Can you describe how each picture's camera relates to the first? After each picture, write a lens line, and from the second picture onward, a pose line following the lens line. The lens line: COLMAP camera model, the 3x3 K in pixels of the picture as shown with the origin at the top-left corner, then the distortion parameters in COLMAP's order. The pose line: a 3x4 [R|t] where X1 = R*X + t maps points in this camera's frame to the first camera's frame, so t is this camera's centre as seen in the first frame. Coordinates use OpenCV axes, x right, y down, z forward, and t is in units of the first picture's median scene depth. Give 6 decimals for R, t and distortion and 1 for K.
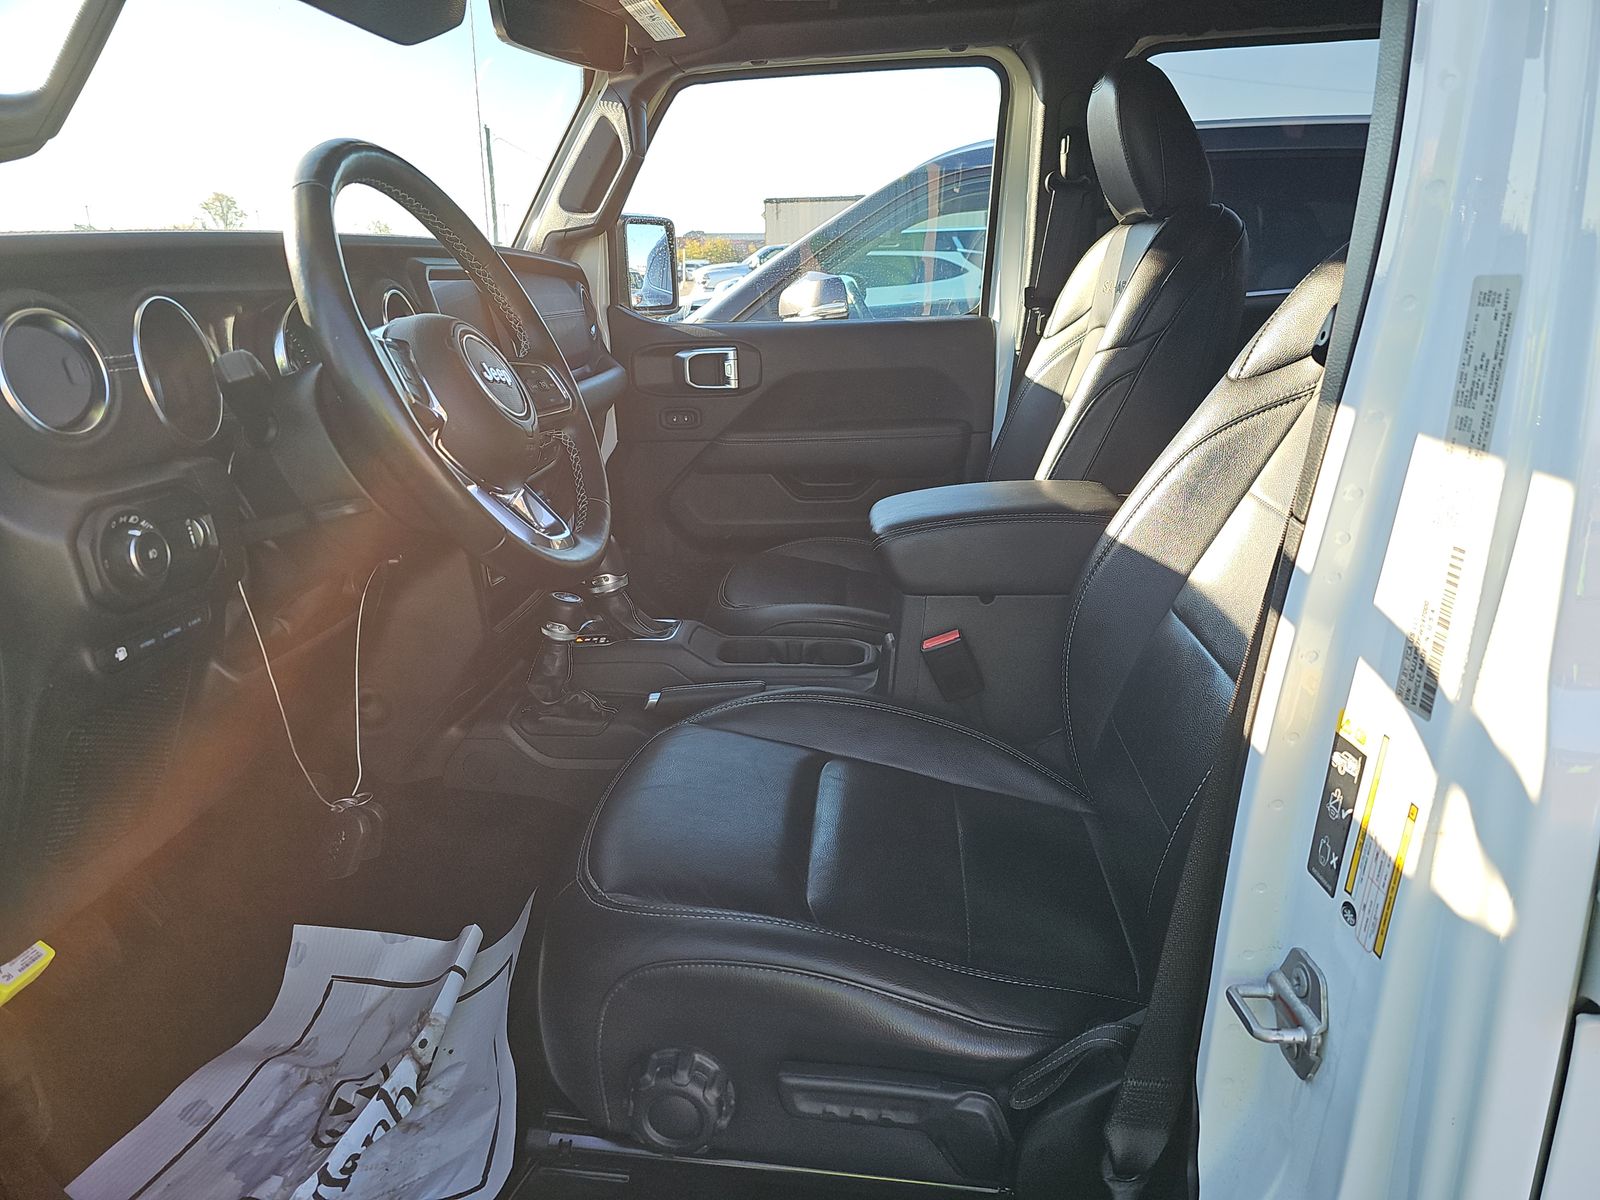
lens RADIAL K [[1051.0, 0, 800.0], [0, 1051.0, 600.0], [0, 0, 1]] dist [0.020529, -0.000712]
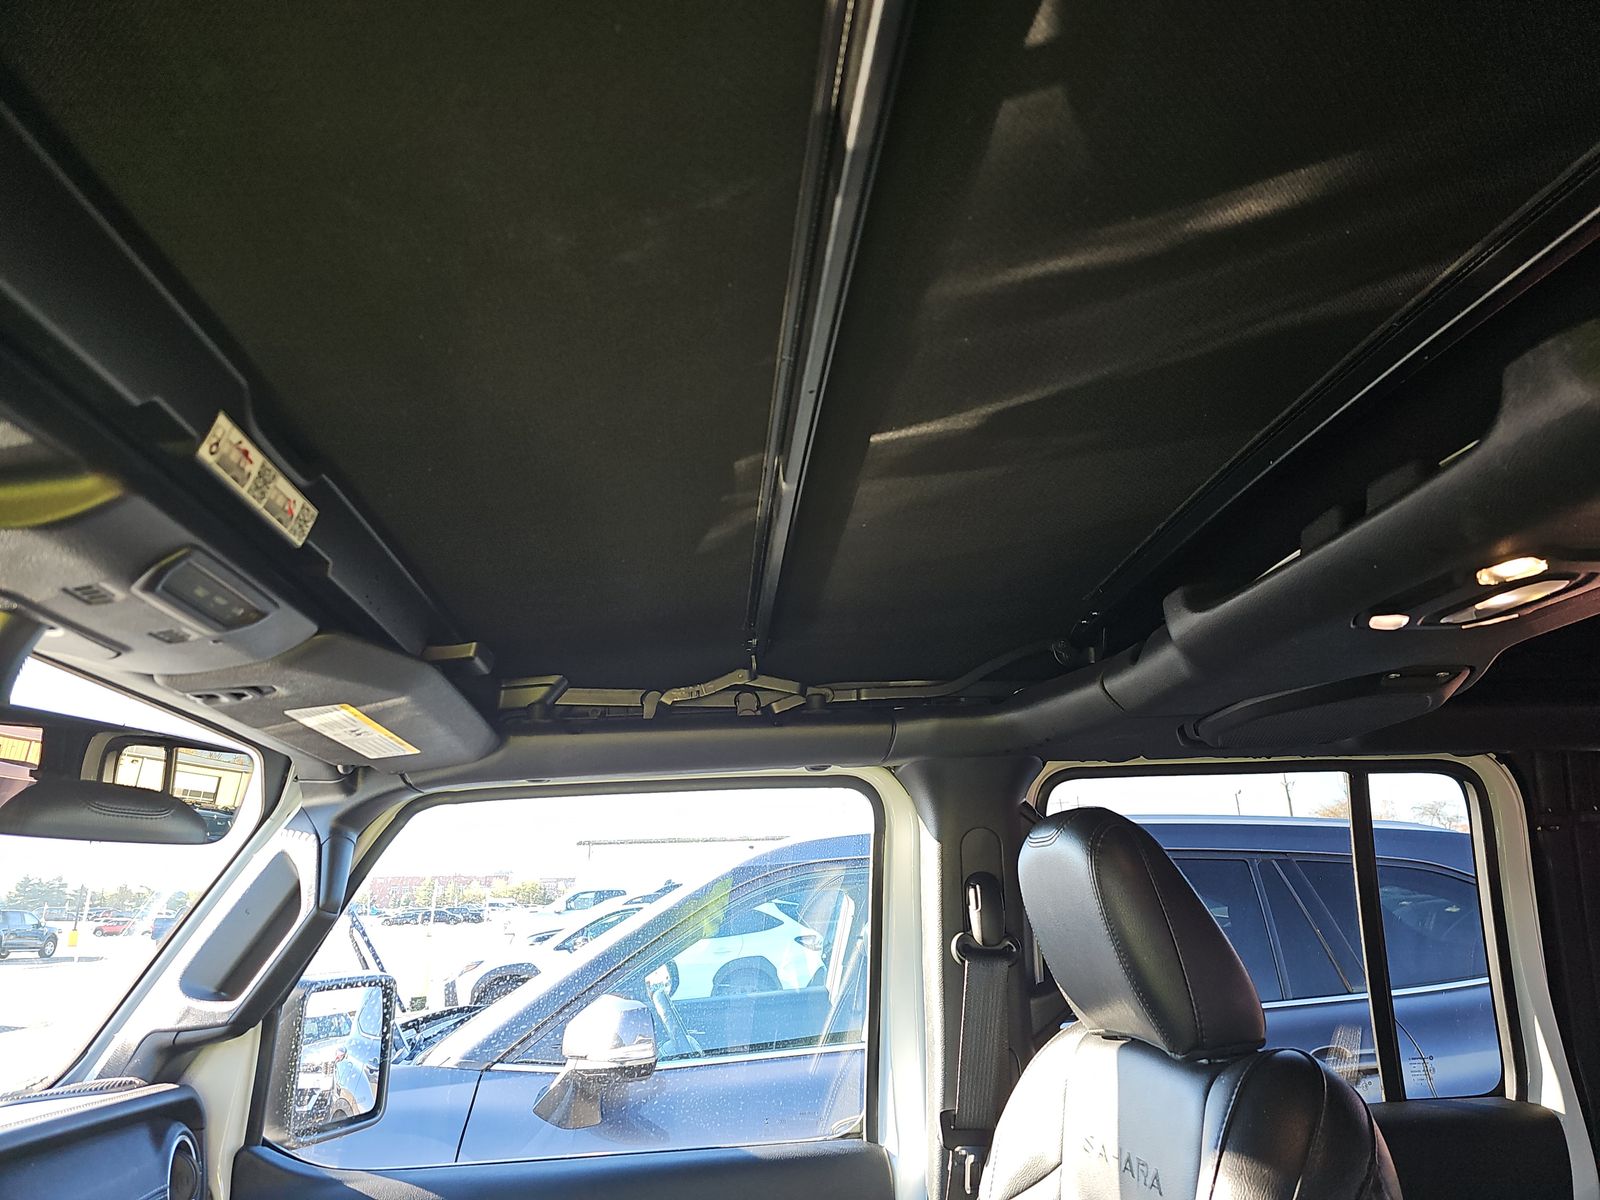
lens RADIAL K [[1051.0, 0, 800.0], [0, 1051.0, 600.0], [0, 0, 1]] dist [0.020529, -0.000712]
pose [[0.985277, 0.050721, 0.163266, 0.011293], [0.048291, 0.833524, -0.550368, -0.208120], [-0.164002, 0.550150, 0.818803, 0.324315]]
